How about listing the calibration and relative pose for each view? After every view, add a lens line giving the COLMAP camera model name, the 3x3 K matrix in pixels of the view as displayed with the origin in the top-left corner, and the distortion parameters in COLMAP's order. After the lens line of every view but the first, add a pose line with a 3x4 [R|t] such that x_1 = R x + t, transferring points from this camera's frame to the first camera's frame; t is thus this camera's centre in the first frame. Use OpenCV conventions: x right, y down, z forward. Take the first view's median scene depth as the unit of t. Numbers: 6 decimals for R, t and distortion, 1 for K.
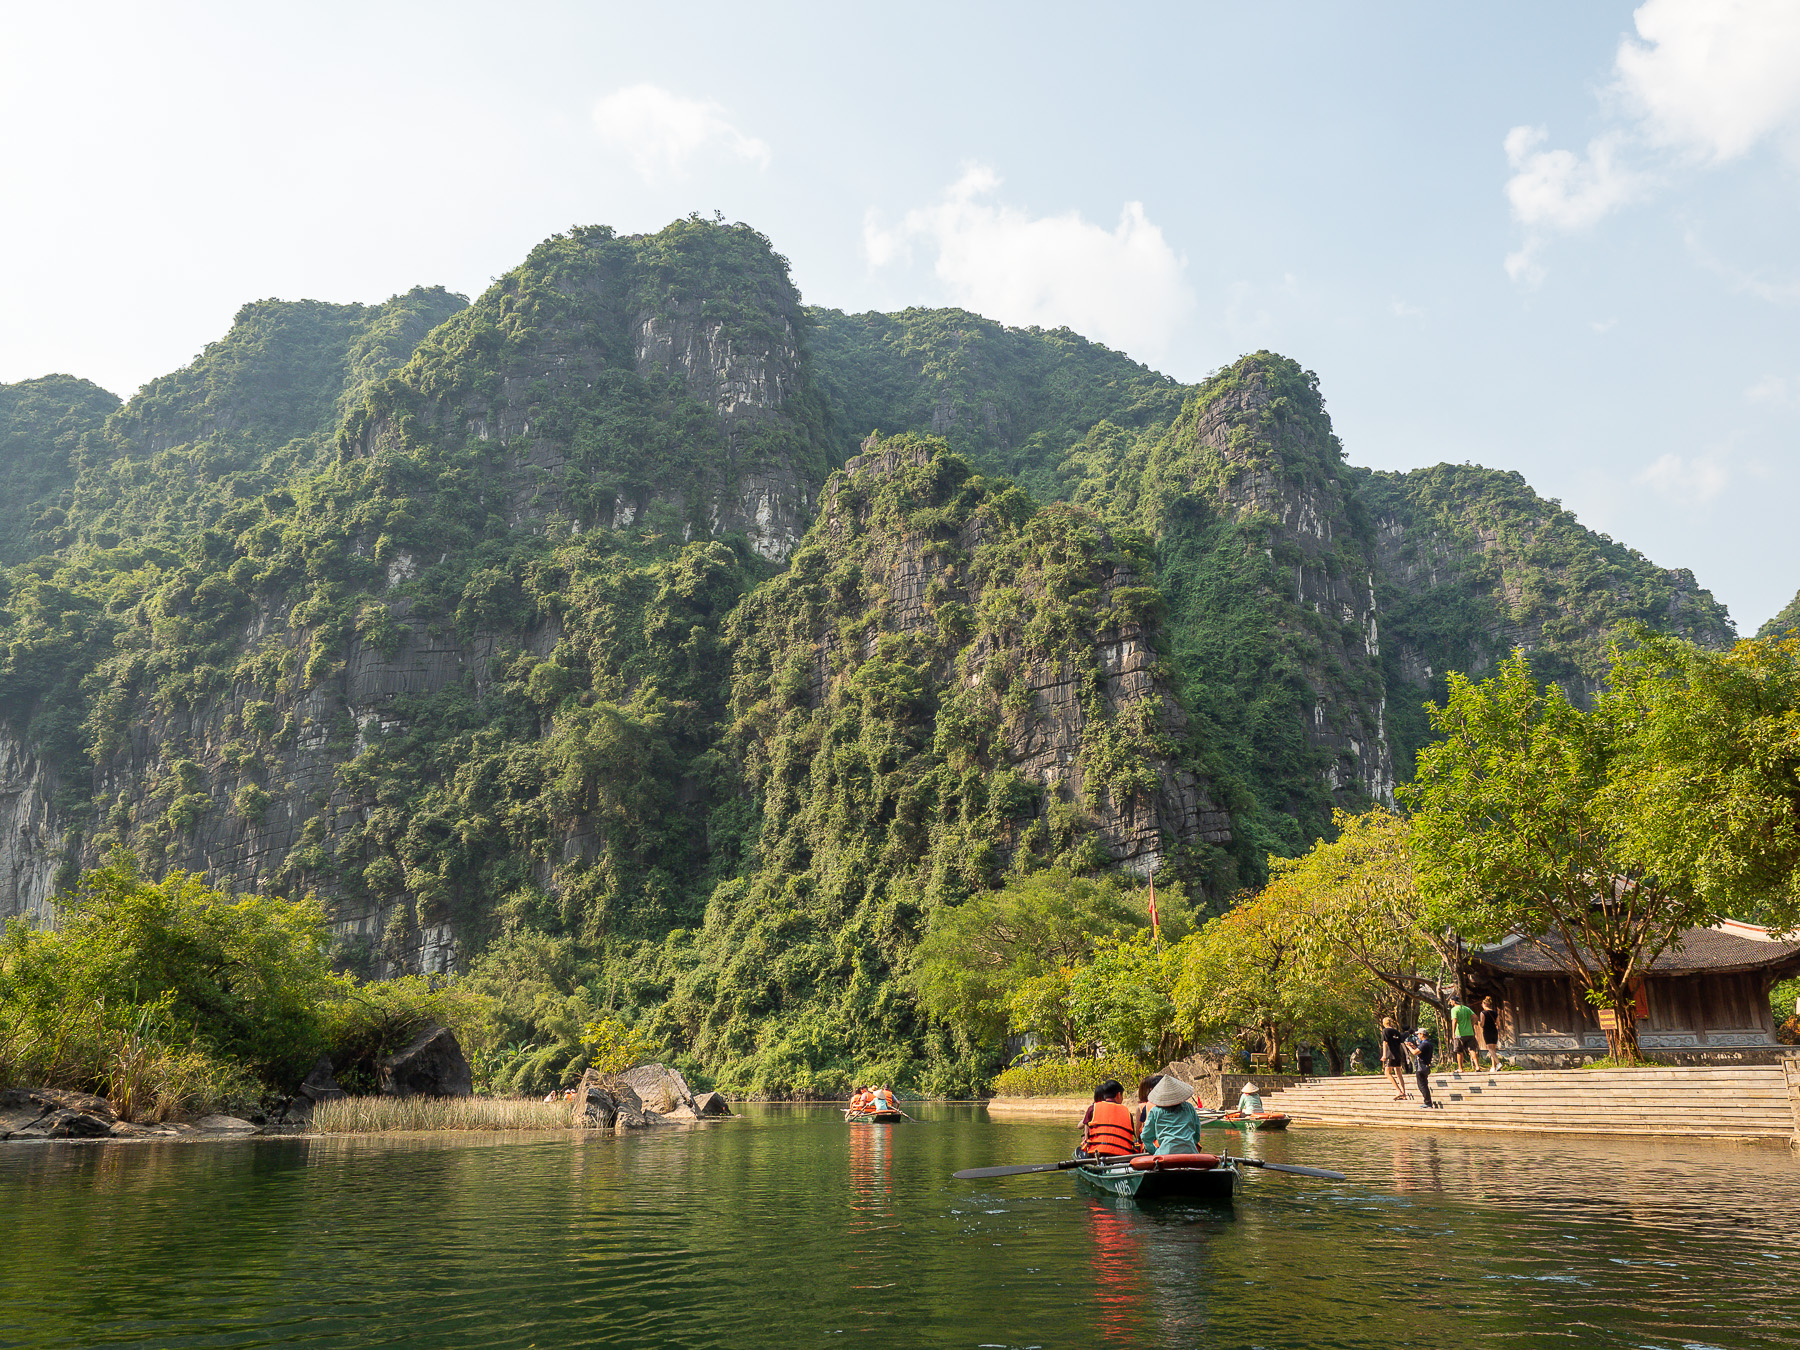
lens RADIAL K [[1275.6, 0, 906.2], [0, 1275.6, 680.2], [0, 0, 1]] dist [-0.011353, 0.001458]
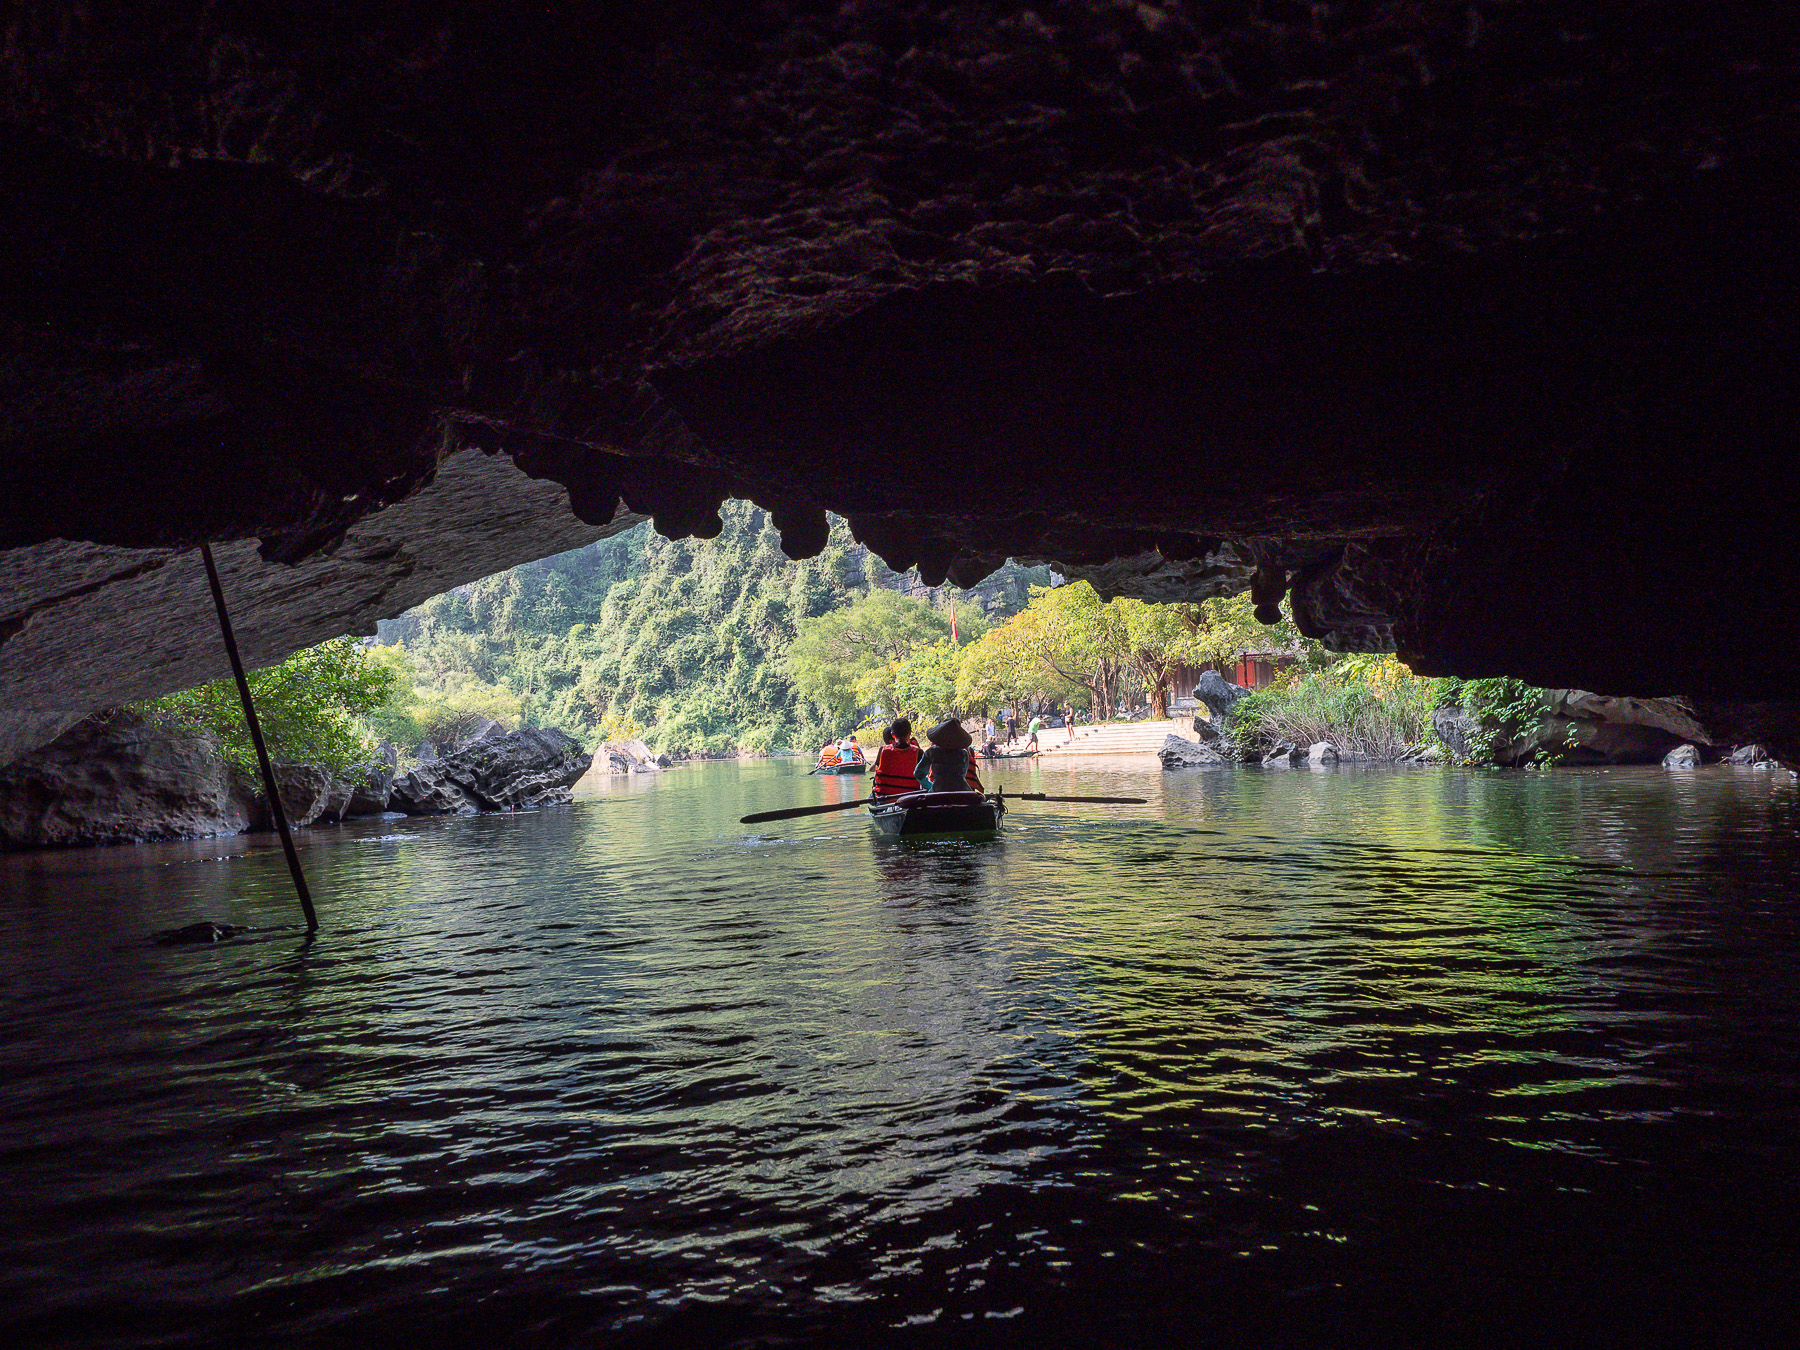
lens RADIAL K [[1275.6, 0, 898.7], [0, 1275.6, 676.1], [0, 0, 1]] dist [-0.011353, 0.001458]
pose [[0.994455, -0.034057, 0.099493, -0.006581], [0.007791, 0.967365, 0.253266, -0.058507], [-0.104871, -0.251086, 0.962267, -0.184904]]
